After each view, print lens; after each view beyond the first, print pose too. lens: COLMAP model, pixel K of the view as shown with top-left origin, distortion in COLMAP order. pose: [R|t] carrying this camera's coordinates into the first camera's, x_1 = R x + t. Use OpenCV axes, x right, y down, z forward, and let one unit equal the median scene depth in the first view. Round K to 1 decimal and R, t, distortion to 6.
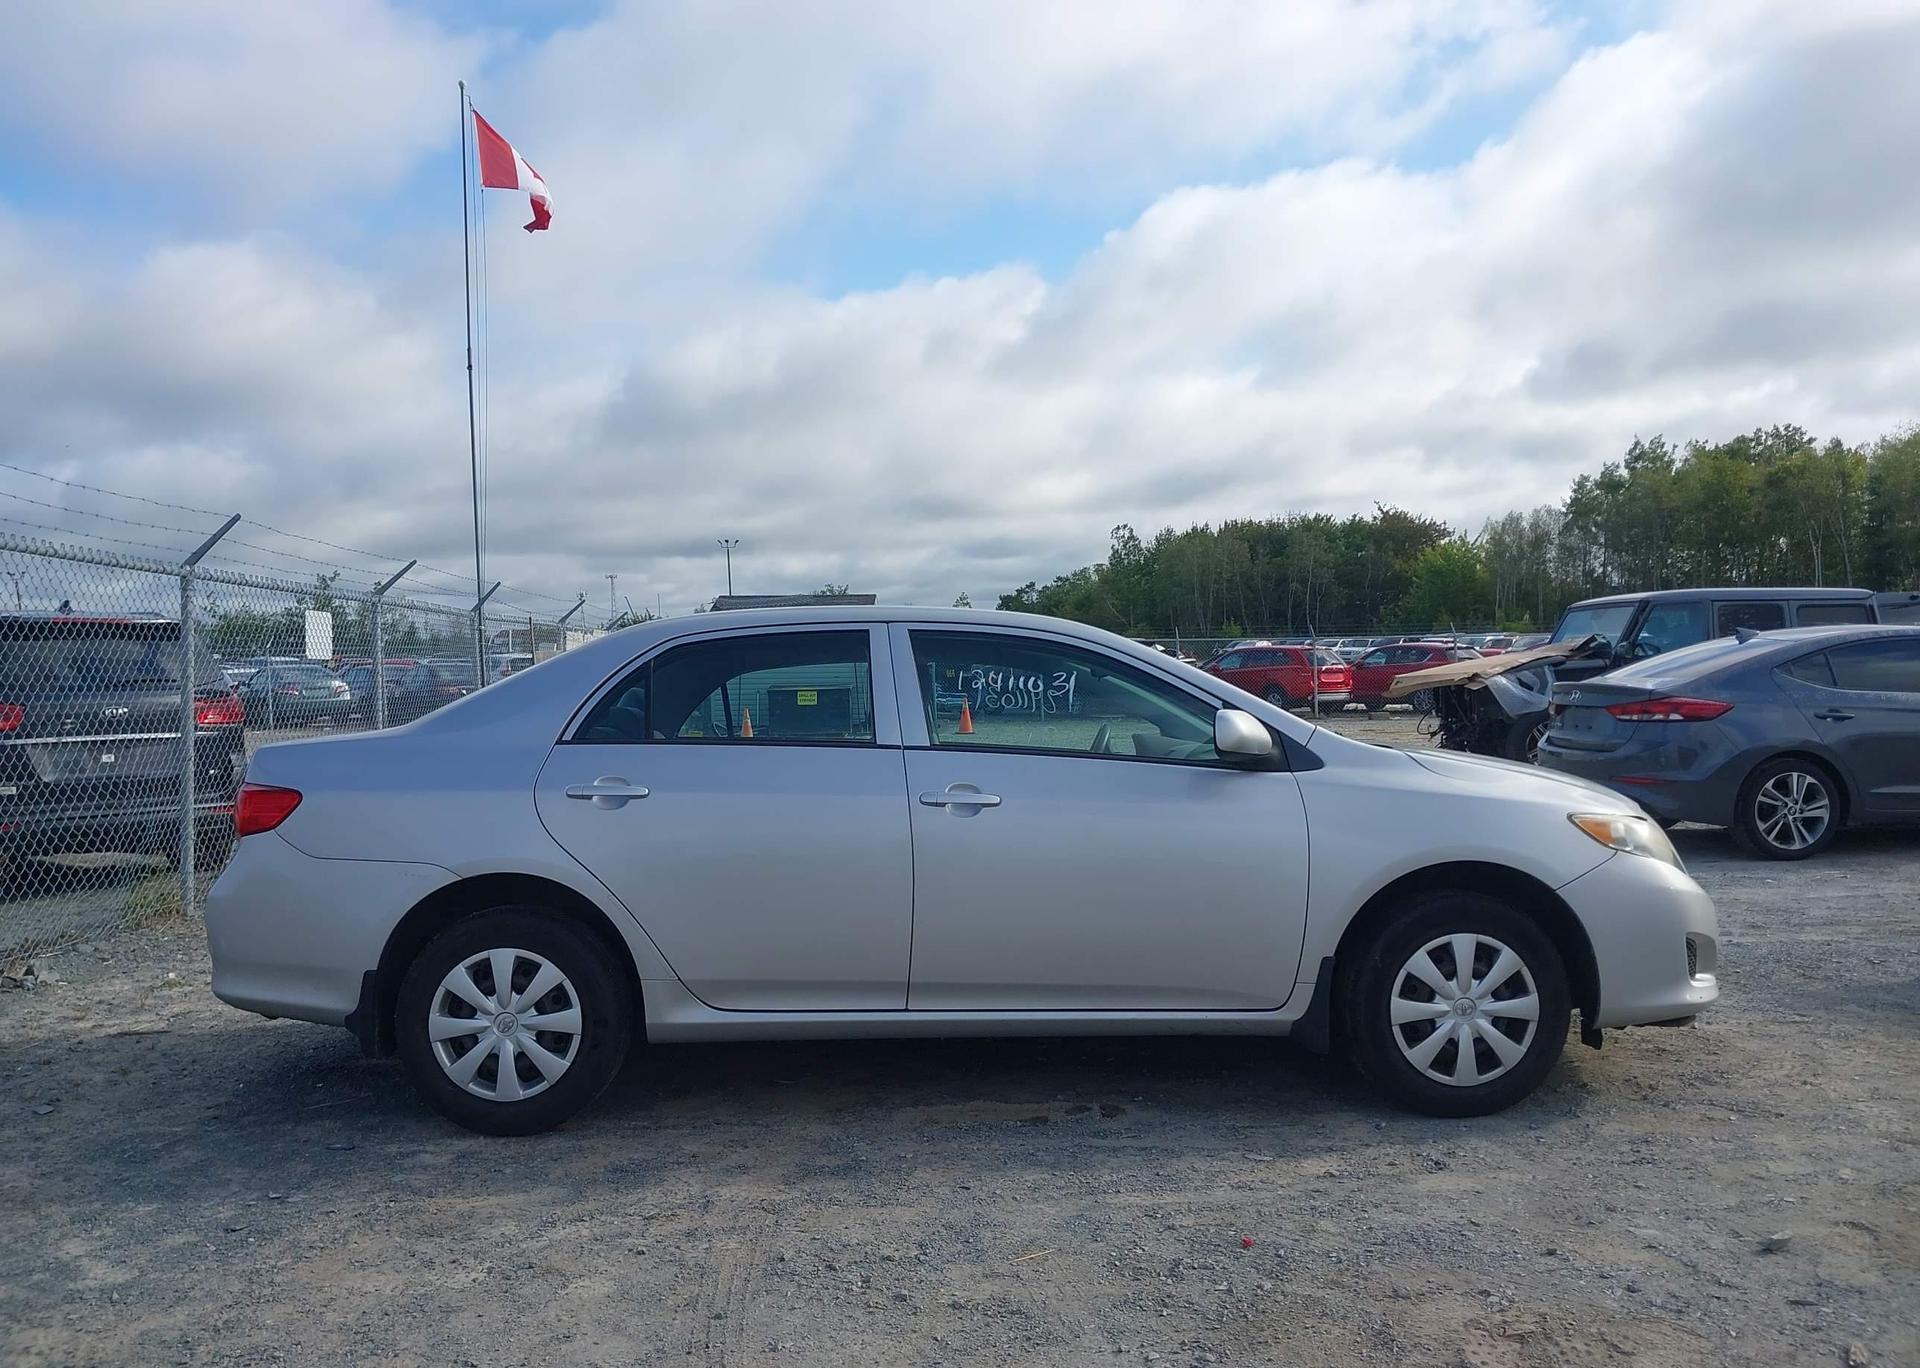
lens RADIAL K [[1512.0, 0, 988.6], [0, 1512.0, 709.4], [0, 0, 1]] dist [0.043139, -0.053570]
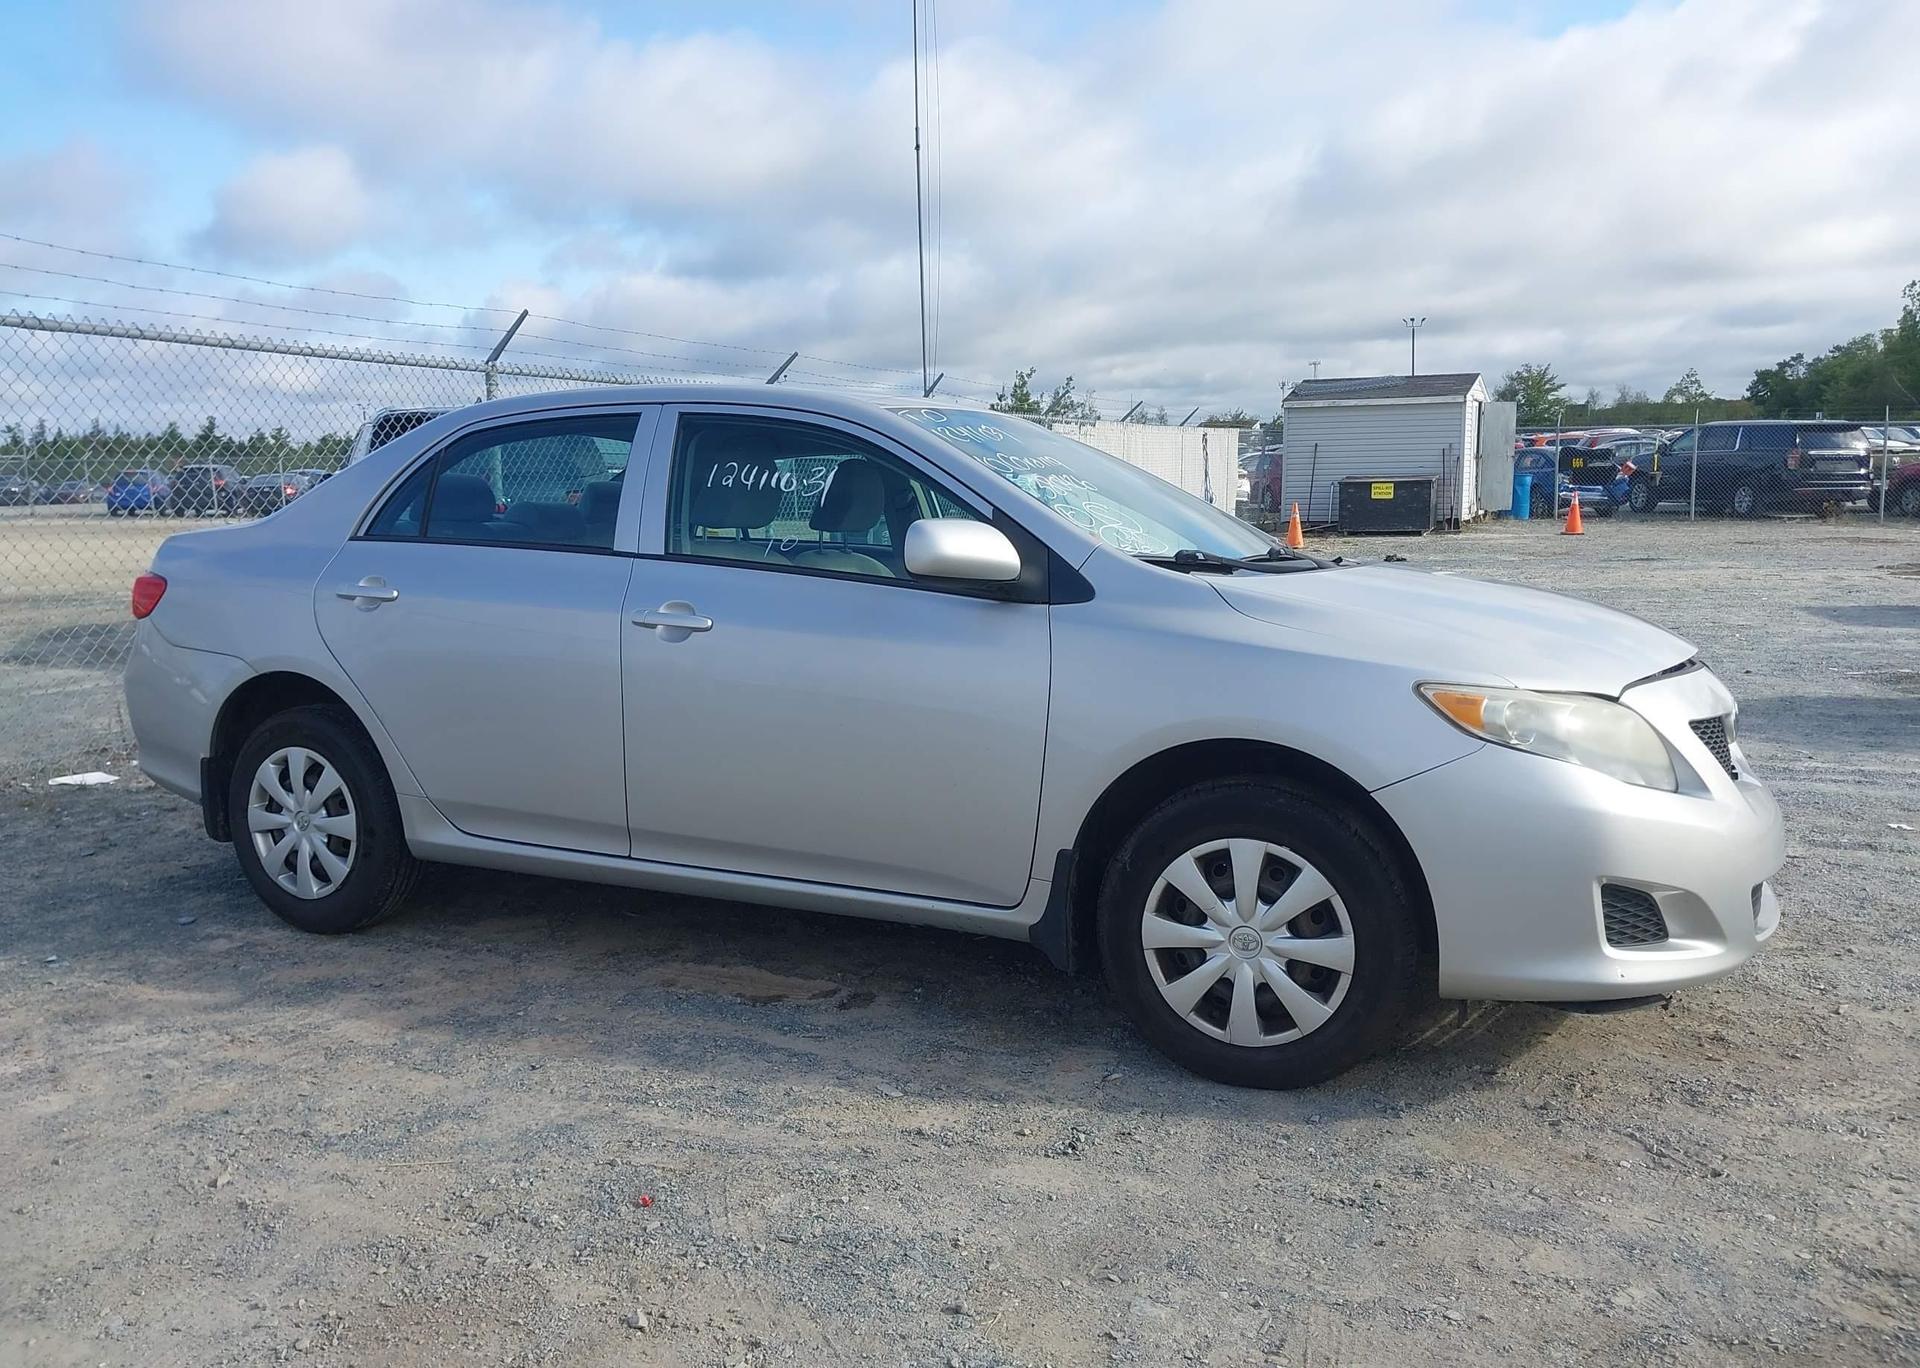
lens RADIAL K [[1512.0, 0, 976.3], [0, 1512.0, 699.6], [0, 0, 1]] dist [0.043139, -0.053570]
pose [[0.893879, 0.070454, -0.442738, 0.491387], [-0.011926, 0.990962, 0.133615, -0.010465], [0.448150, -0.114155, 0.886640, 0.308799]]
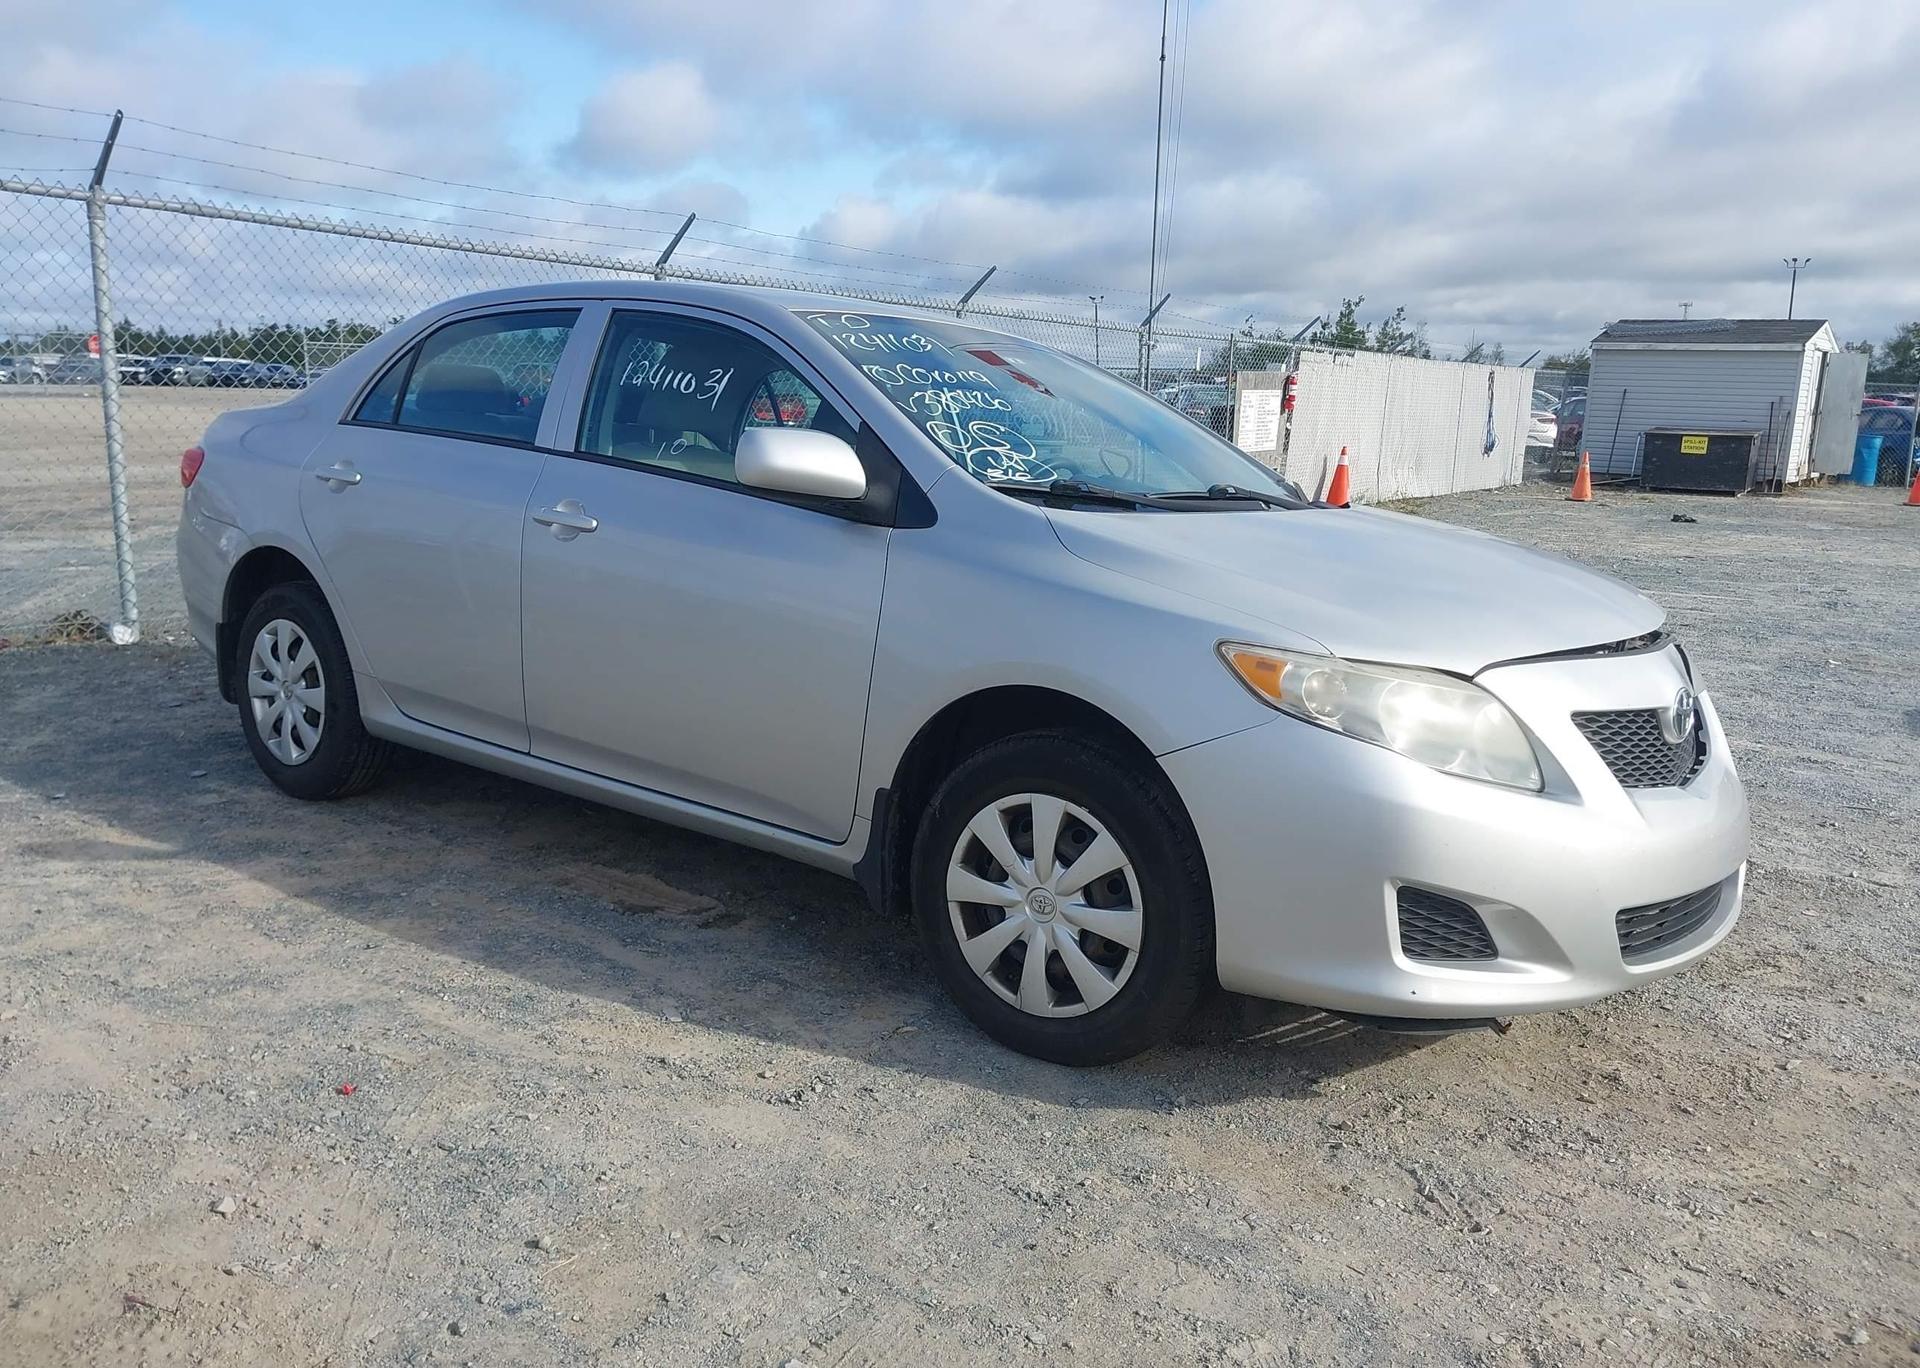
lens RADIAL K [[1512.0, 0, 974.8], [0, 1512.0, 684.1], [0, 0, 1]] dist [0.043139, -0.053570]
pose [[0.779715, 0.160805, -0.605134, 0.653101], [-0.063873, 0.981845, 0.178609, -0.014176], [0.622869, -0.100612, 0.775830, 0.460049]]
